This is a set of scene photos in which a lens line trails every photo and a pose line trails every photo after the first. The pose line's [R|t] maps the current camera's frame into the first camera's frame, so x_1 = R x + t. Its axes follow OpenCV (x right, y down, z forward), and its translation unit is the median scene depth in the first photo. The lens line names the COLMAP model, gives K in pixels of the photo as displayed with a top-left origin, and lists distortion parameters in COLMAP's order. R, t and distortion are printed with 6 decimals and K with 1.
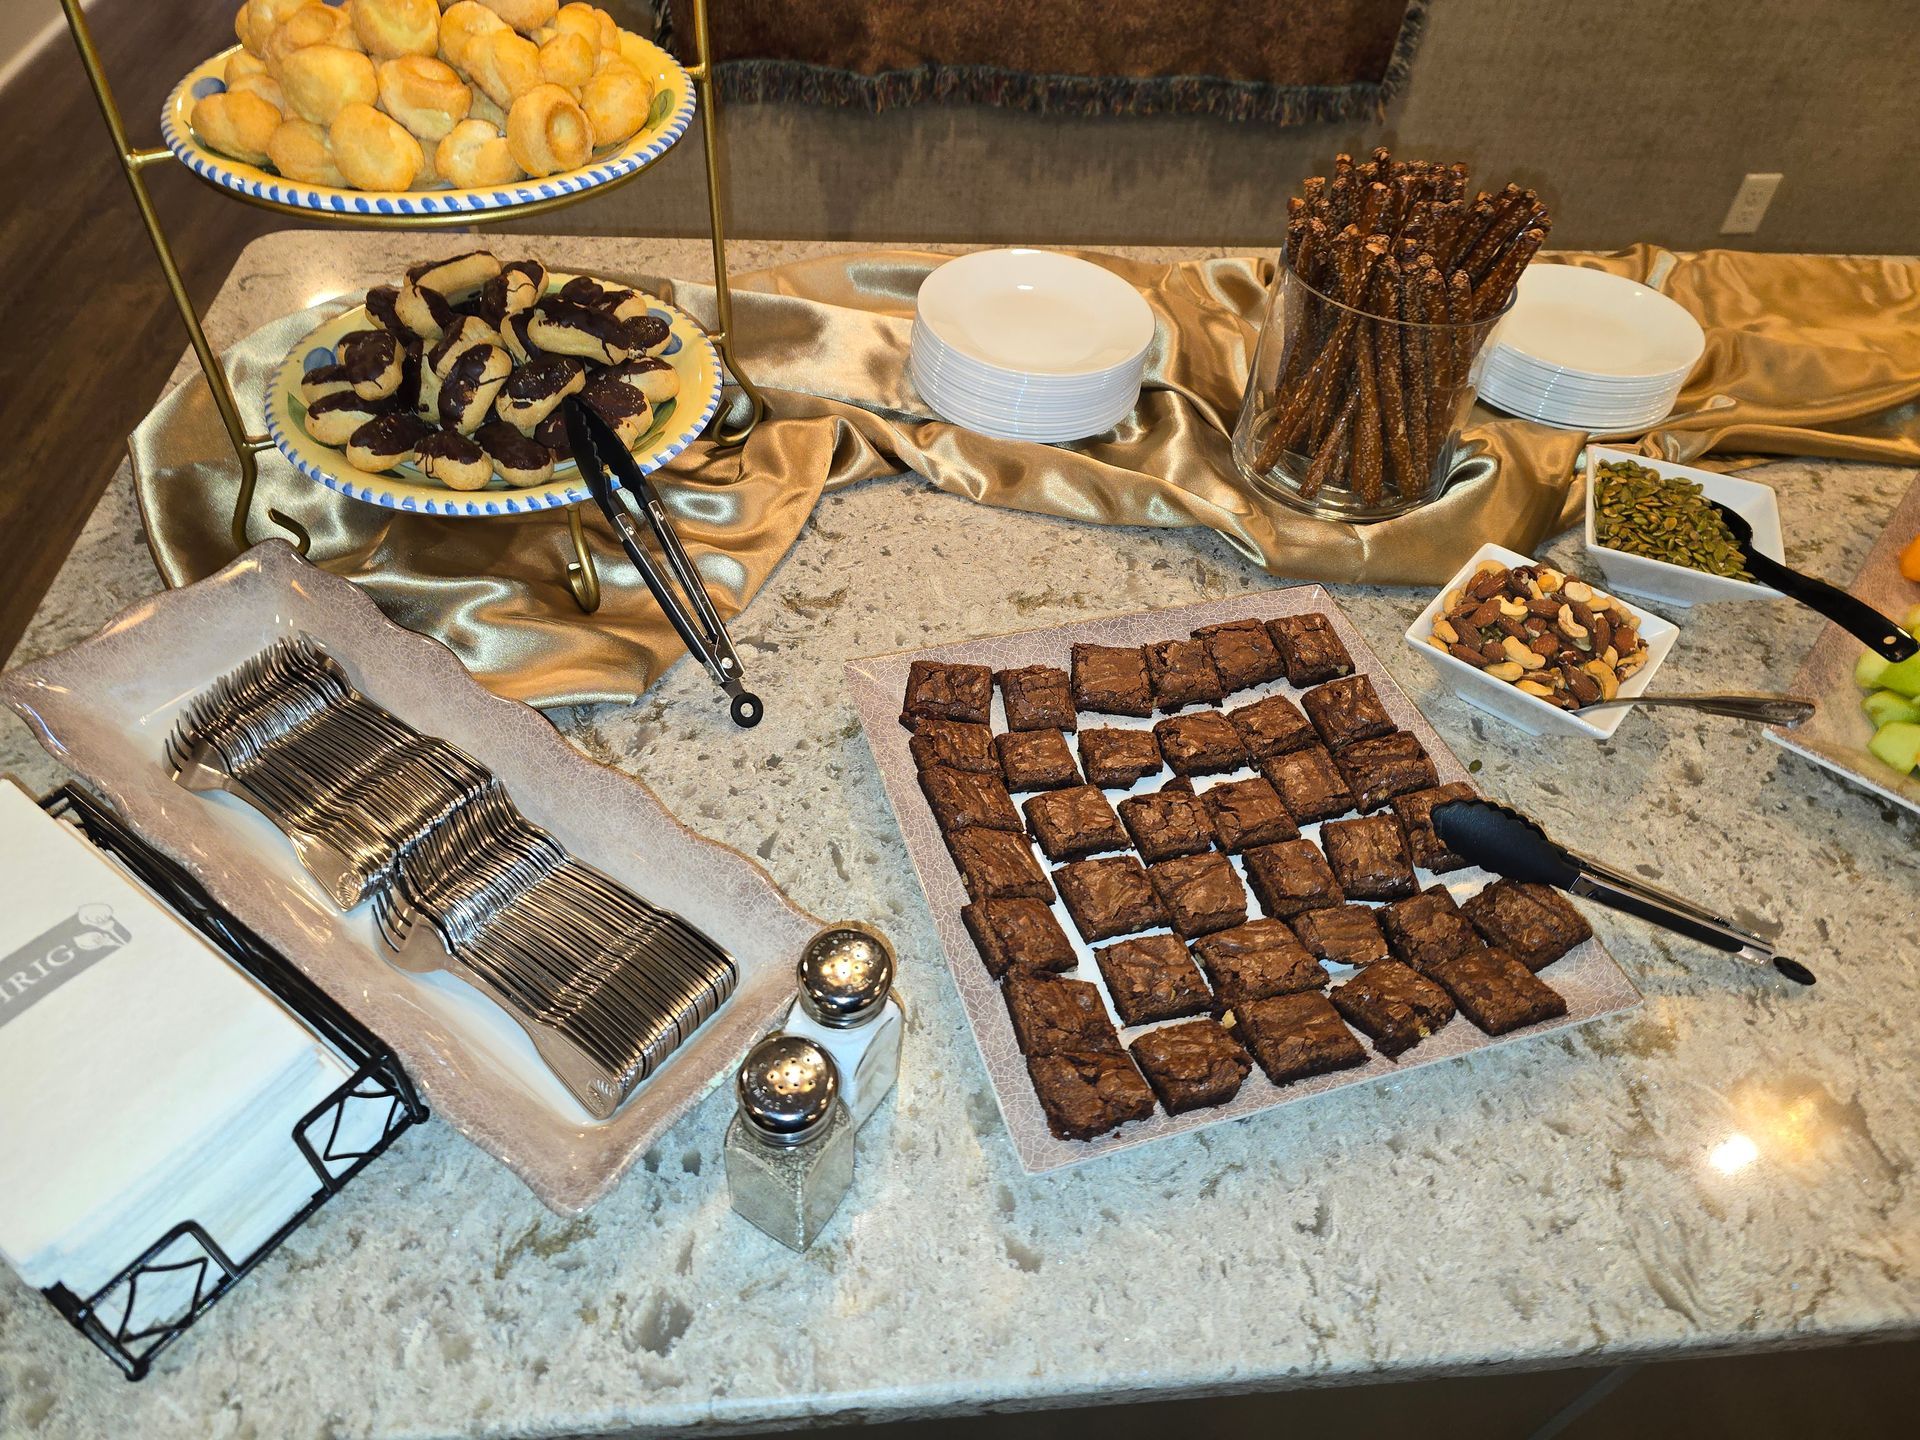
lens RADIAL K [[1284.8, 0, 953.4], [0, 1284.8, 702.4], [0, 0, 1]] dist [0.048069, -0.044149]
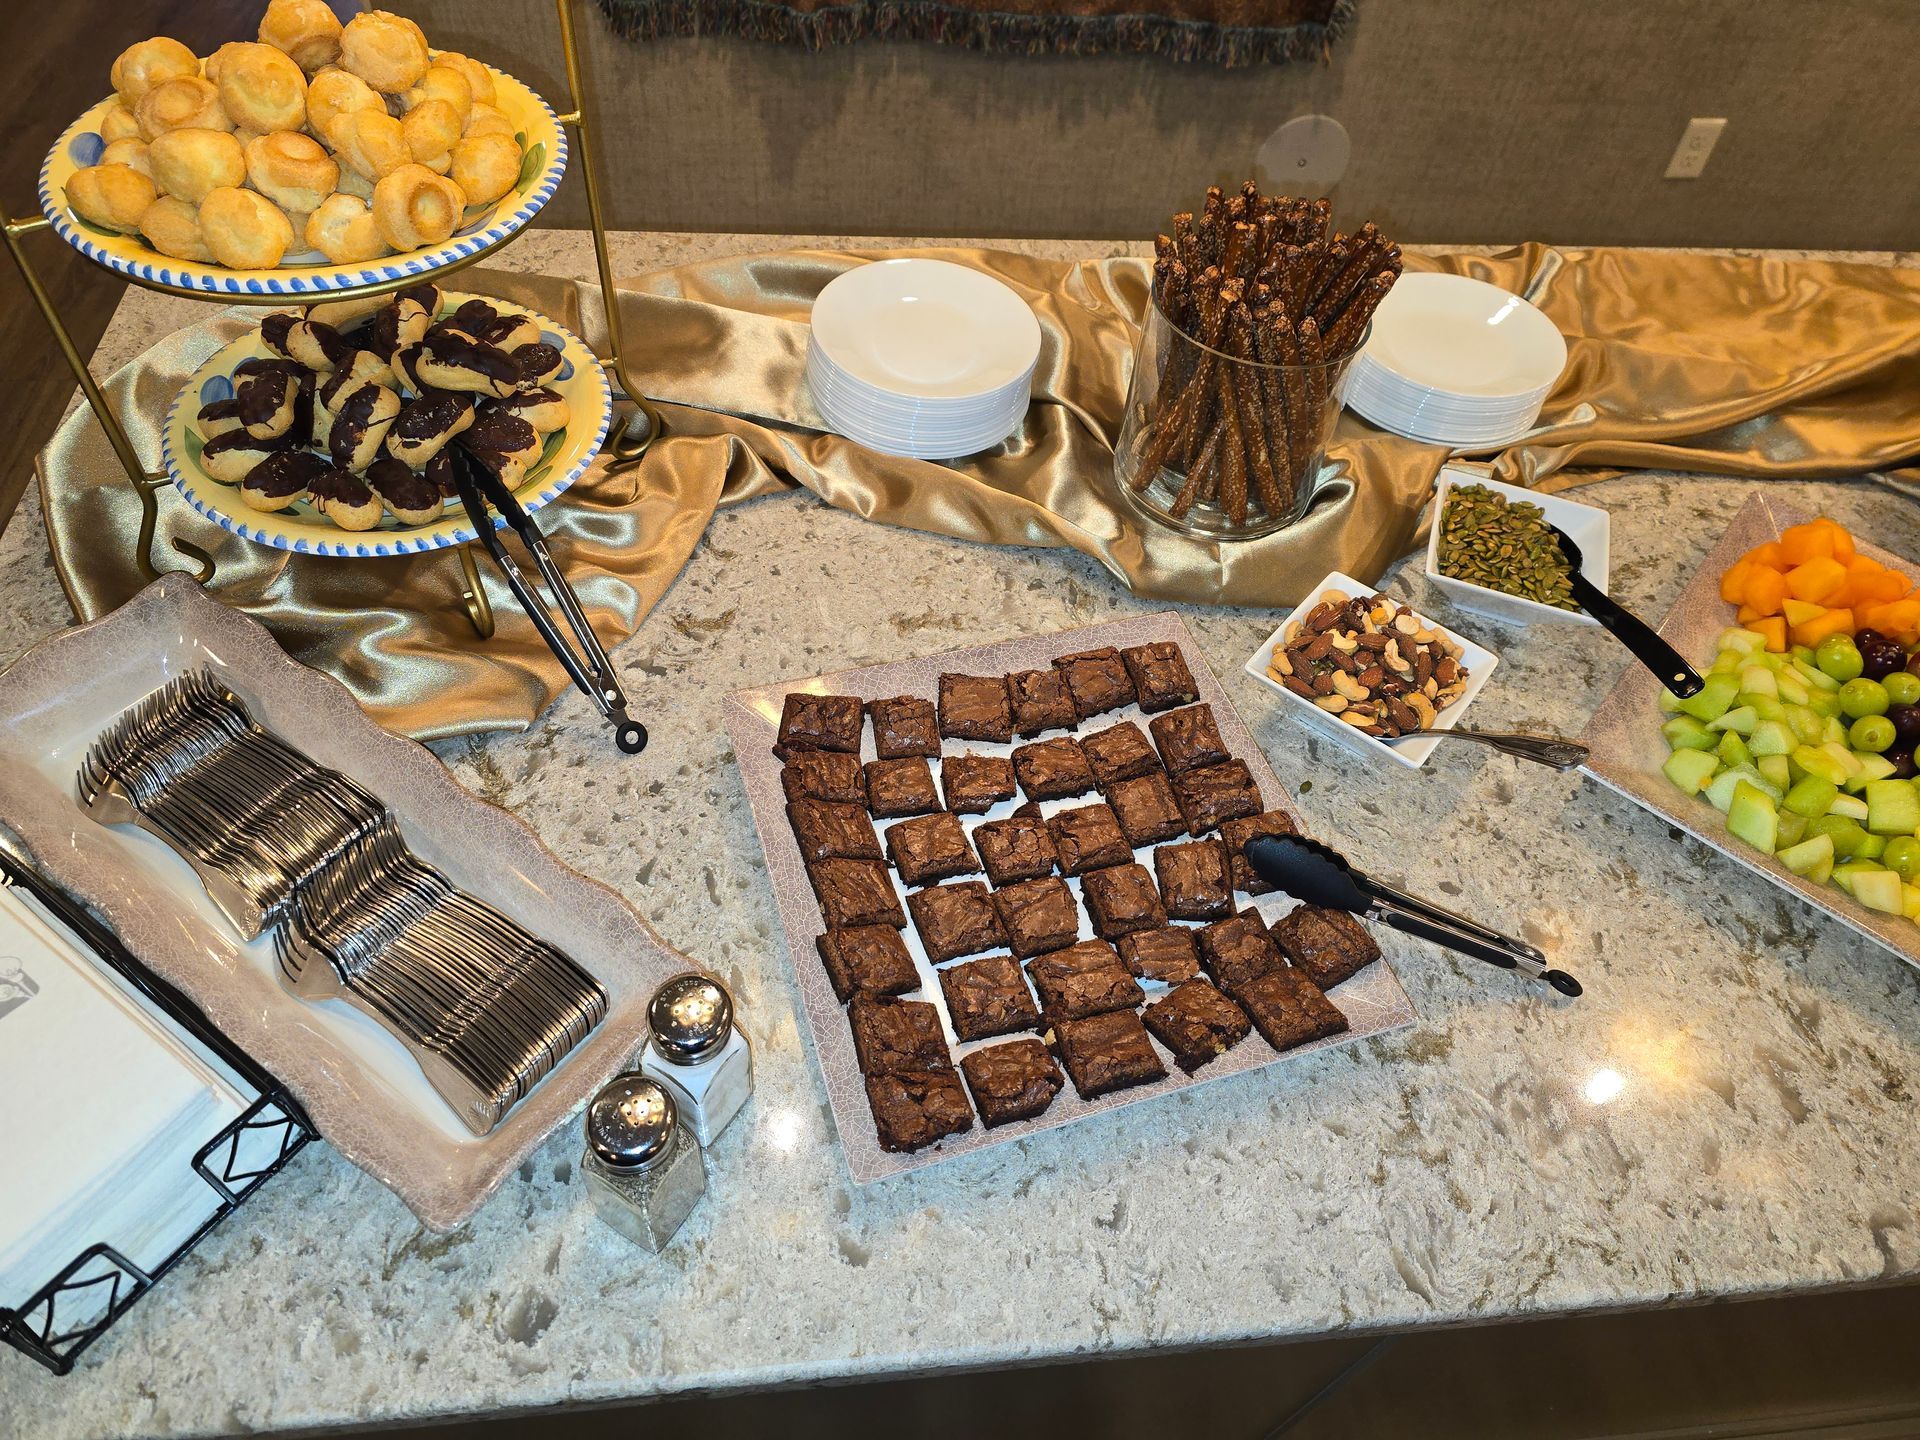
lens RADIAL K [[1284.8, 0, 966.8], [0, 1284.8, 714.1], [0, 0, 1]] dist [0.048069, -0.044149]
pose [[0.999685, 0.001752, 0.025025, 0.093121], [-0.003848, 0.996460, 0.083979, -0.106280], [-0.024789, -0.084049, 0.996153, -0.075274]]
